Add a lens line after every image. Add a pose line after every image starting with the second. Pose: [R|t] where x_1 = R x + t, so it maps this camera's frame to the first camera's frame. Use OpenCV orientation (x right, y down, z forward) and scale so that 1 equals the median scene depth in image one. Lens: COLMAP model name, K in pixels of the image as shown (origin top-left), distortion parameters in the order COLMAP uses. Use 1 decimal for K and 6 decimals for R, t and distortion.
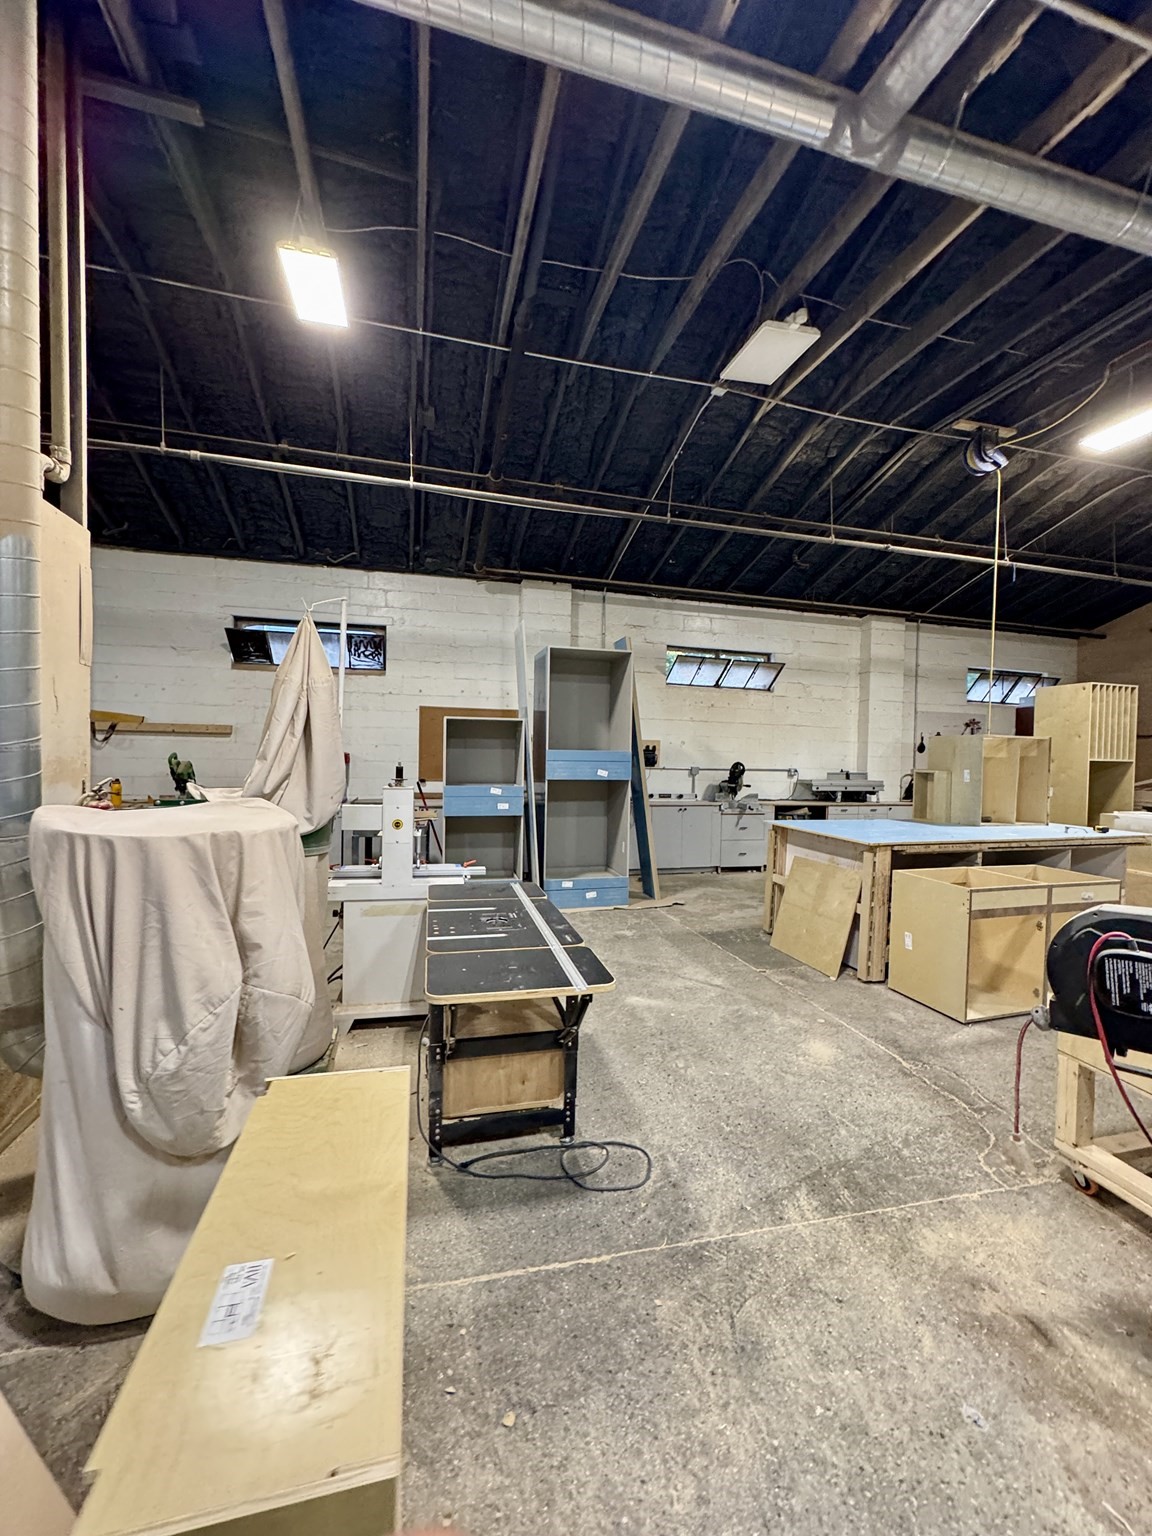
lens RADIAL K [[613.1, 0, 577.6], [0, 613.1, 768.2], [0, 0, 1]] dist [-0.002295, 0.000018]
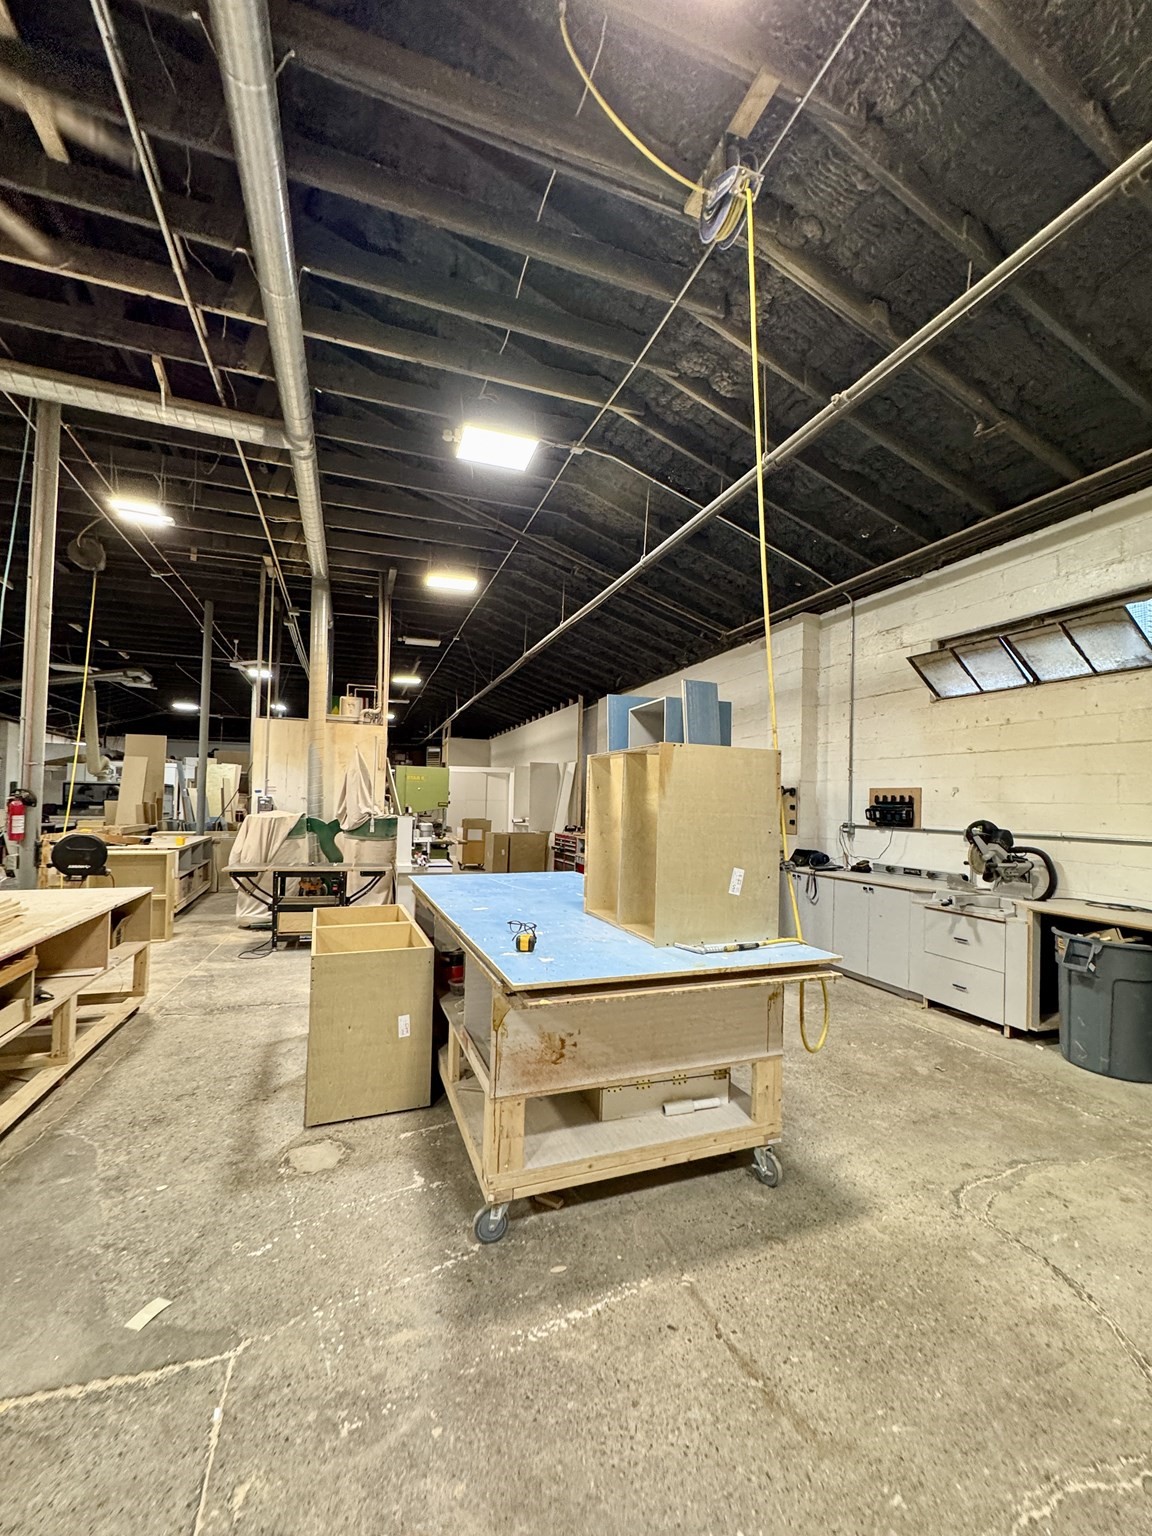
lens RADIAL K [[613.1, 0, 574.0], [0, 613.1, 786.6], [0, 0, 1]] dist [-0.002295, 0.000018]
pose [[0.080558, -0.045368, -0.995717, 0.799644], [-0.042348, 0.997906, -0.048893, 0.002181], [0.995850, 0.046105, 0.078468, 0.607148]]
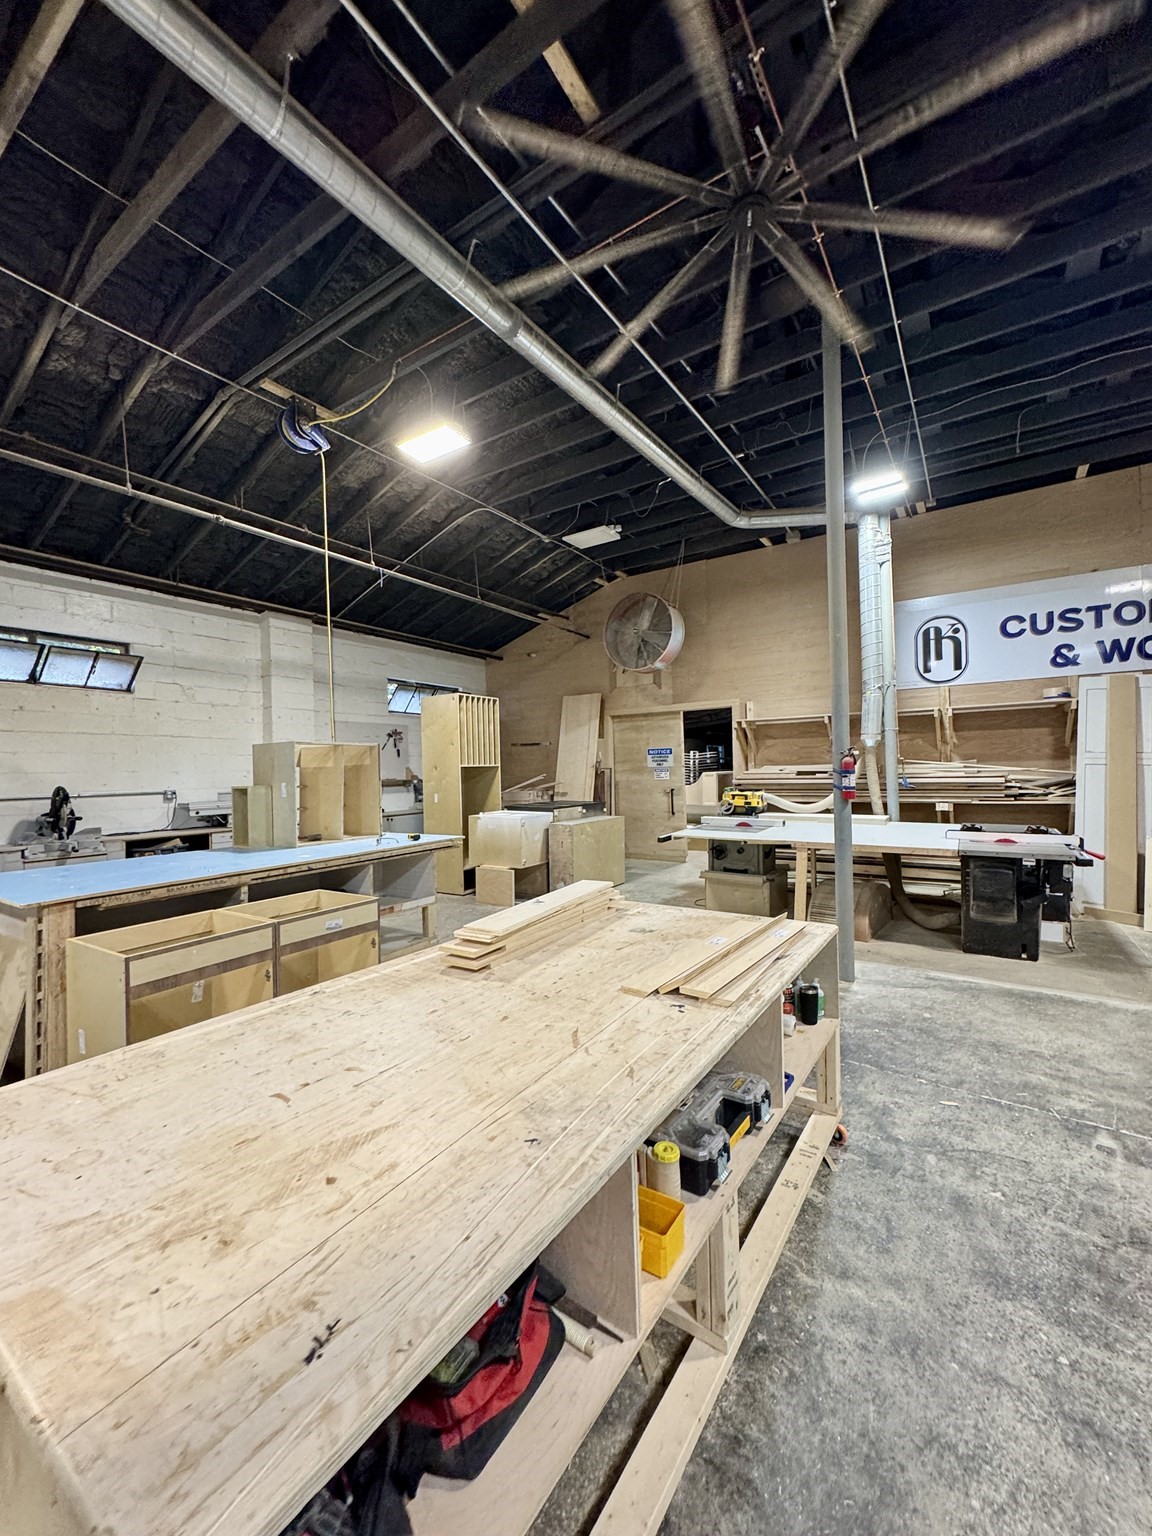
lens RADIAL K [[613.1, 0, 579.2], [0, 613.1, 768.1], [0, 0, 1]] dist [-0.002295, 0.000018]
pose [[0.752130, -0.038252, 0.657904, 0.255604], [0.055844, 0.998423, -0.005791, 0.006785], [-0.656645, 0.041095, 0.753080, 0.056356]]
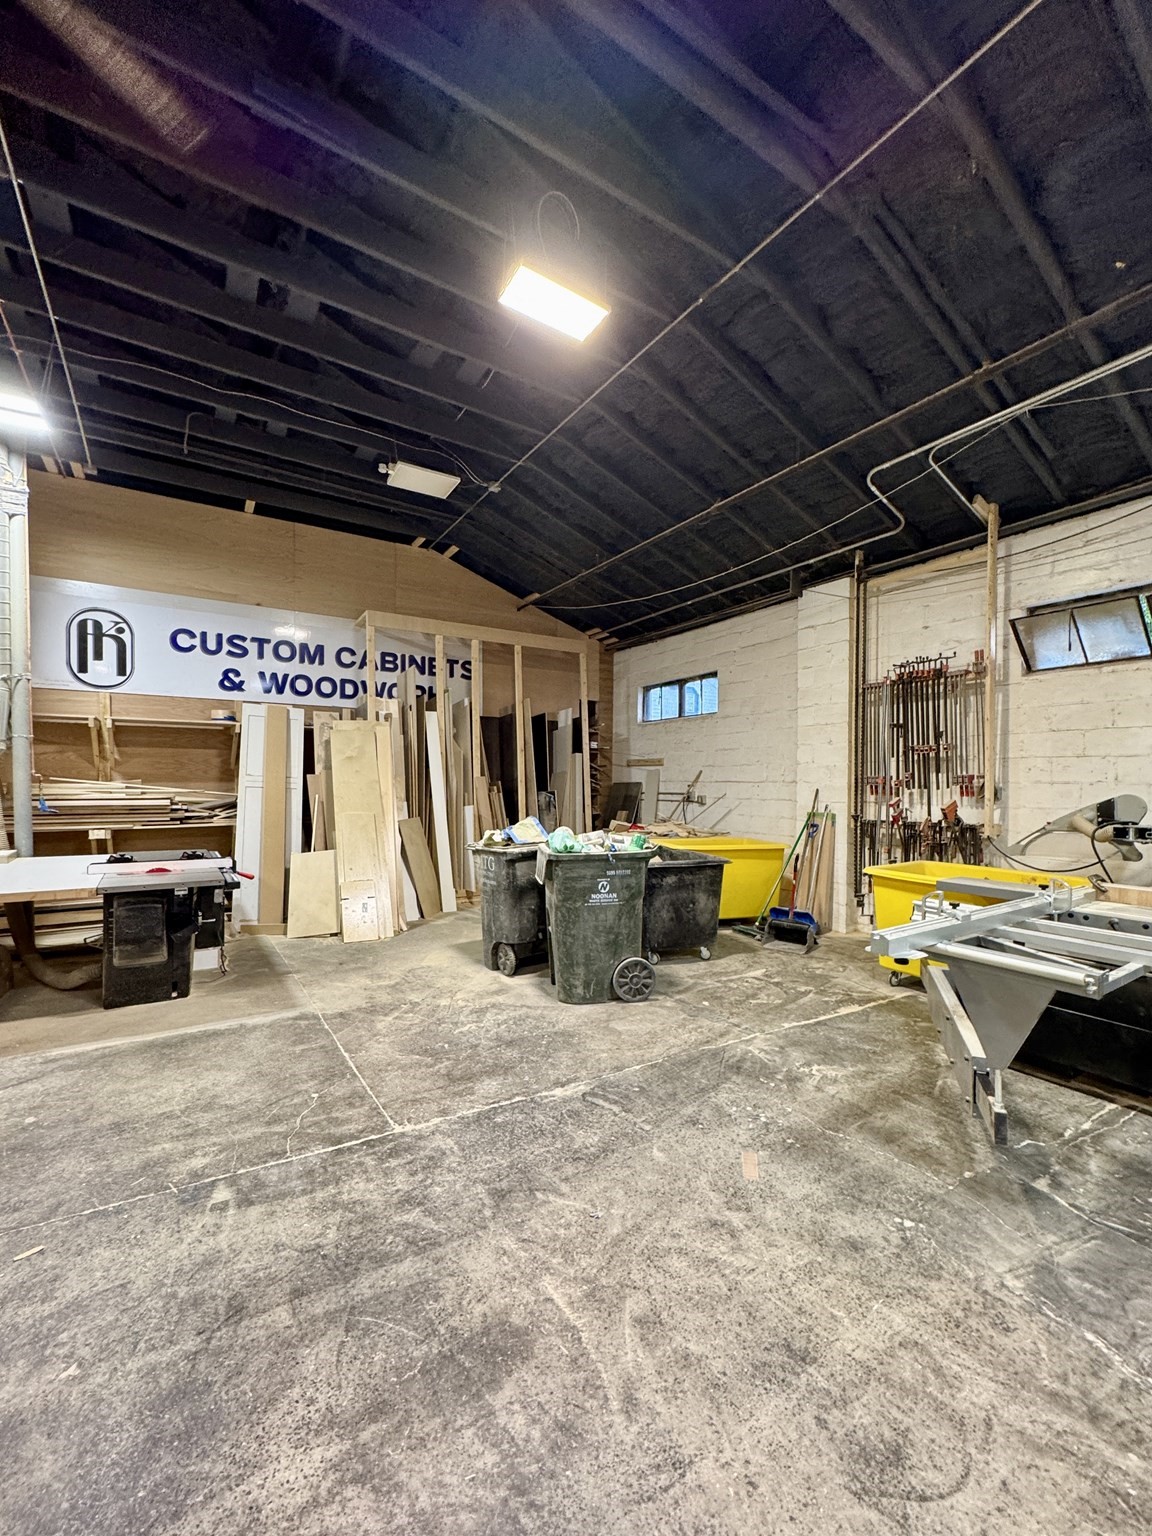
lens RADIAL K [[613.1, 0, 570.2], [0, 613.1, 797.7], [0, 0, 1]] dist [-0.002295, 0.000018]
pose [[-0.285848, -0.046928, 0.957125, 0.354120], [0.013160, 0.998514, 0.052887, 0.010493], [-0.958185, 0.027713, -0.284806, 0.039786]]
